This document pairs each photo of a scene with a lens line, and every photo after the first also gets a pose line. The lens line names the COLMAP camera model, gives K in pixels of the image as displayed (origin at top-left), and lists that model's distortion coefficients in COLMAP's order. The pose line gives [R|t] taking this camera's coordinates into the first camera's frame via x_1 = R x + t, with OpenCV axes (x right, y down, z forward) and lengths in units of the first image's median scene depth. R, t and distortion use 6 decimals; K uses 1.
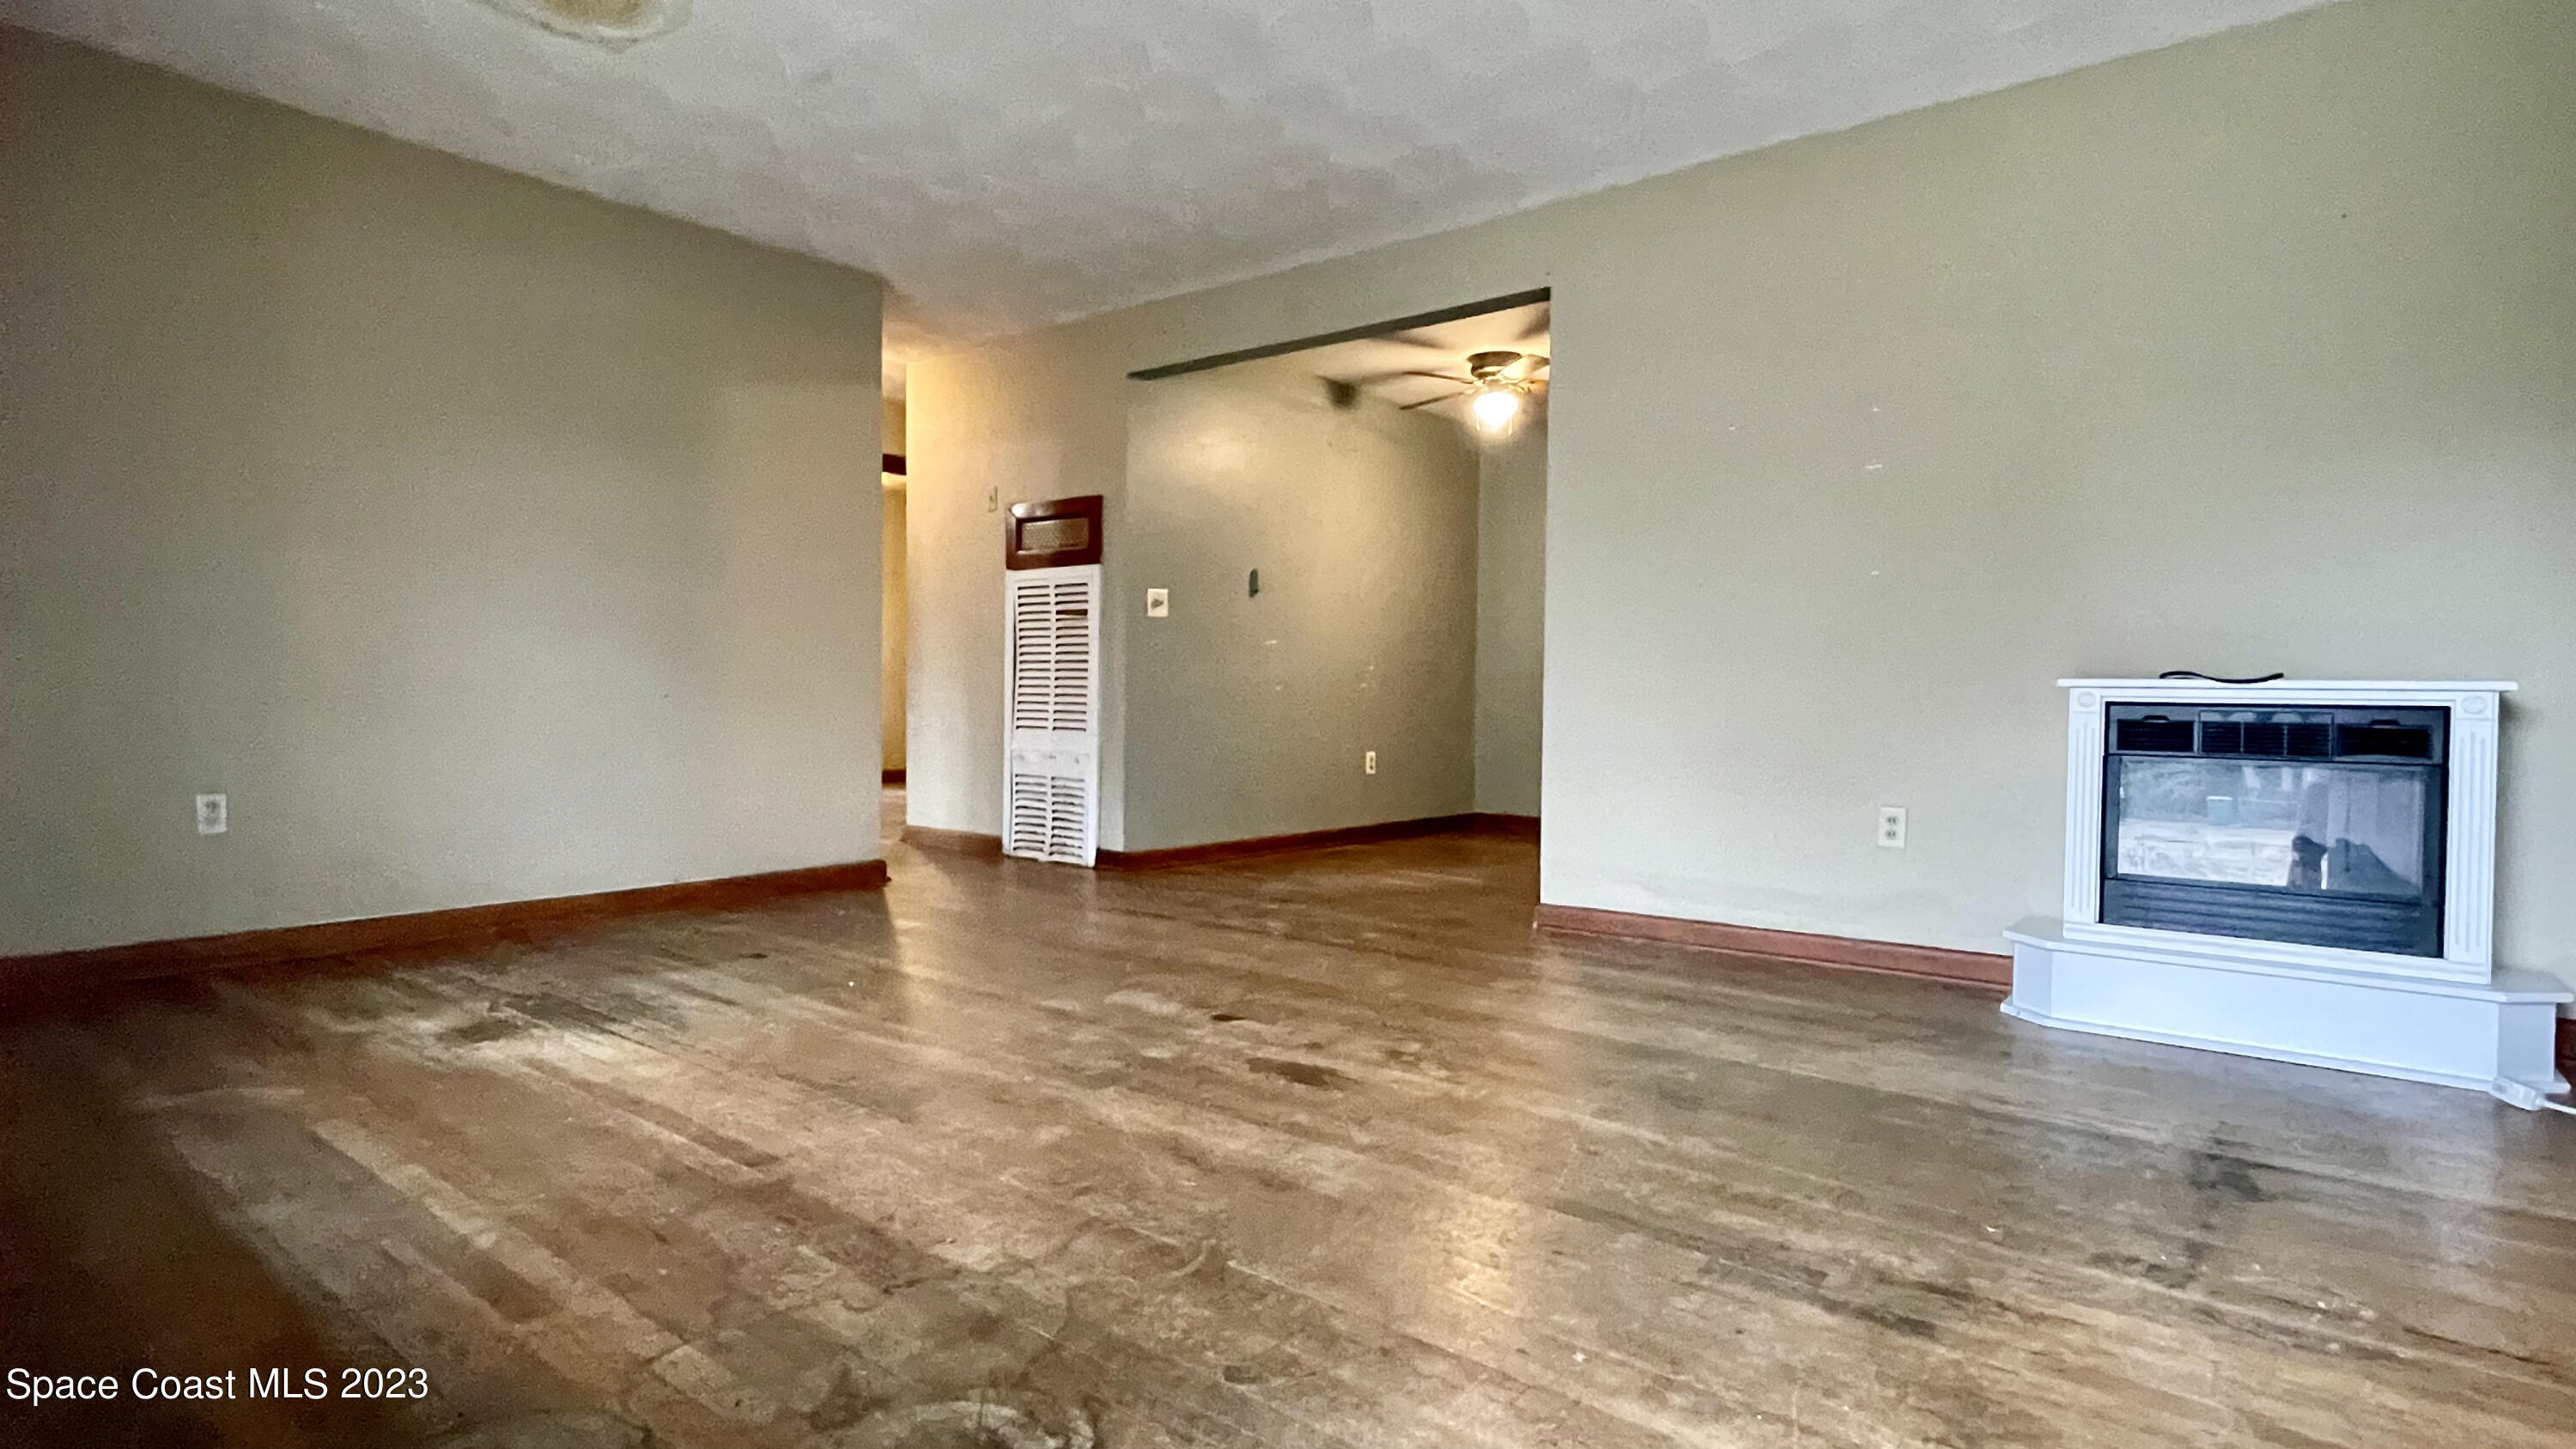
lens RADIAL K [[1311.8, 0, 1297.5], [0, 1311.8, 710.9], [0, 0, 1]] dist [-0.012978, 0.004910]
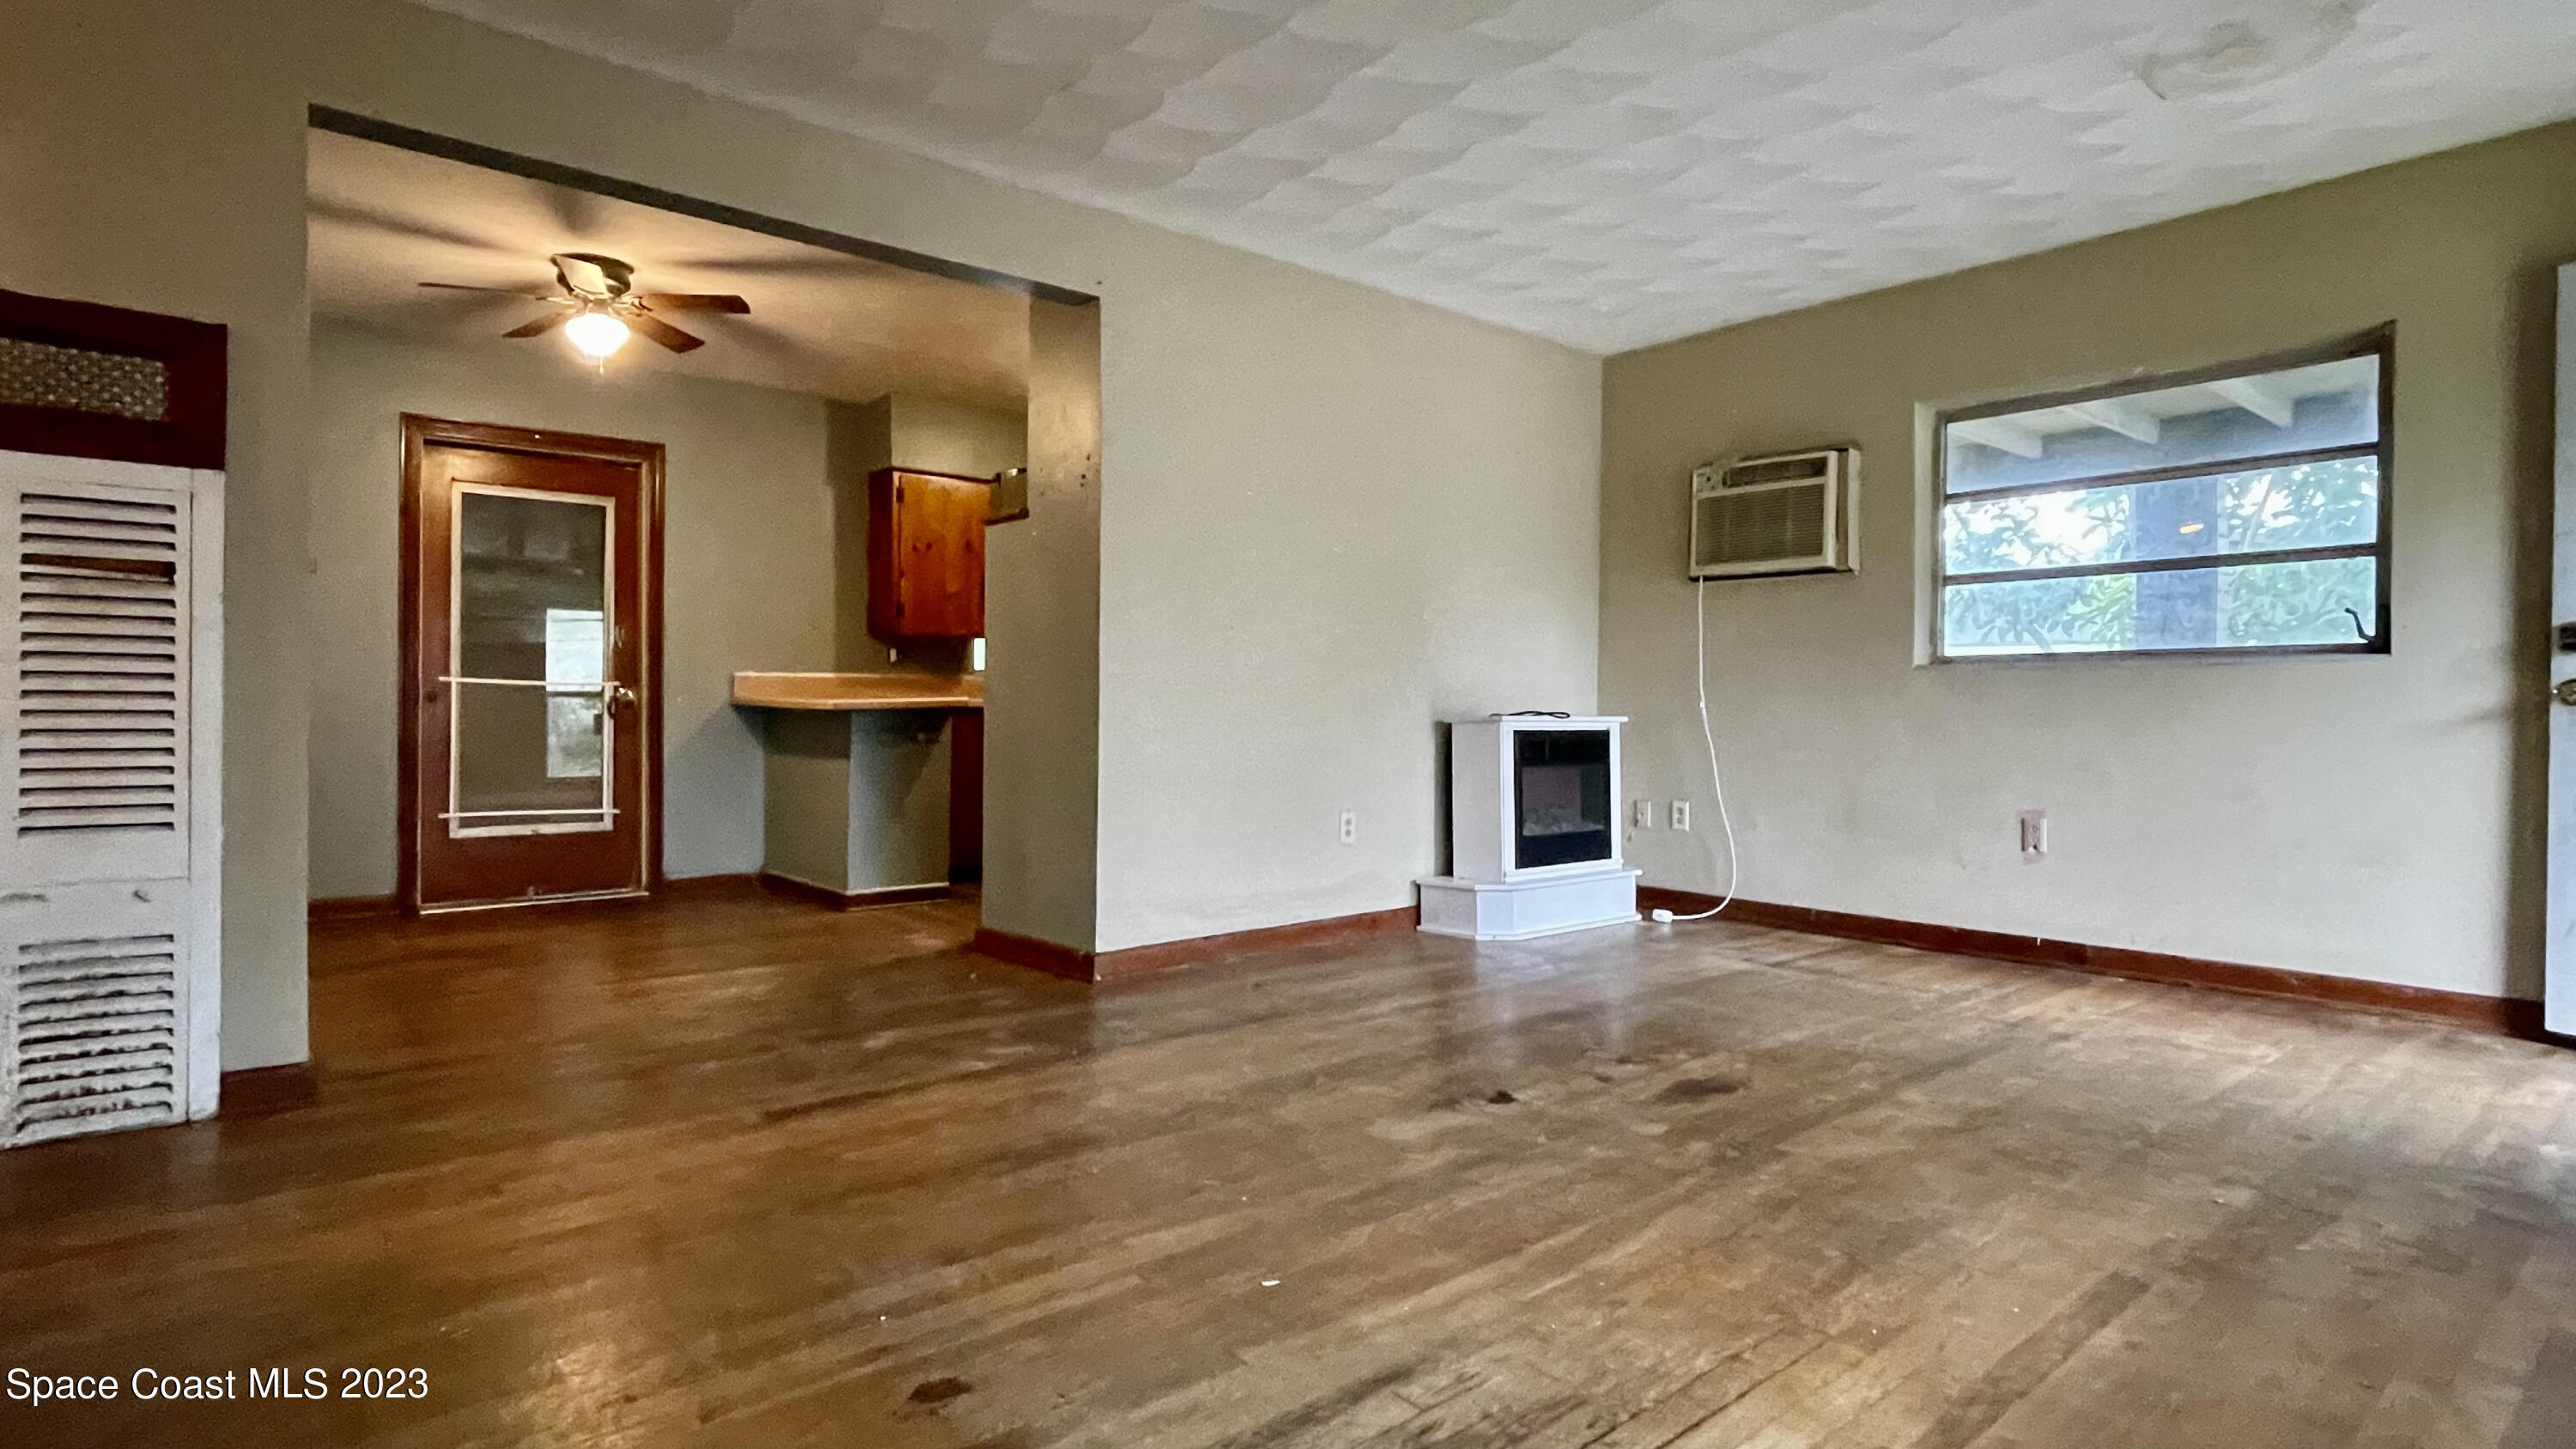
lens RADIAL K [[1311.8, 0, 1299.5], [0, 1311.8, 711.1], [0, 0, 1]] dist [-0.012978, 0.004910]
pose [[0.194177, -0.011920, 0.980894, -1.115641], [0.013371, 0.999865, 0.009503, -0.051769], [-0.980875, 0.011270, 0.194311, 1.104260]]
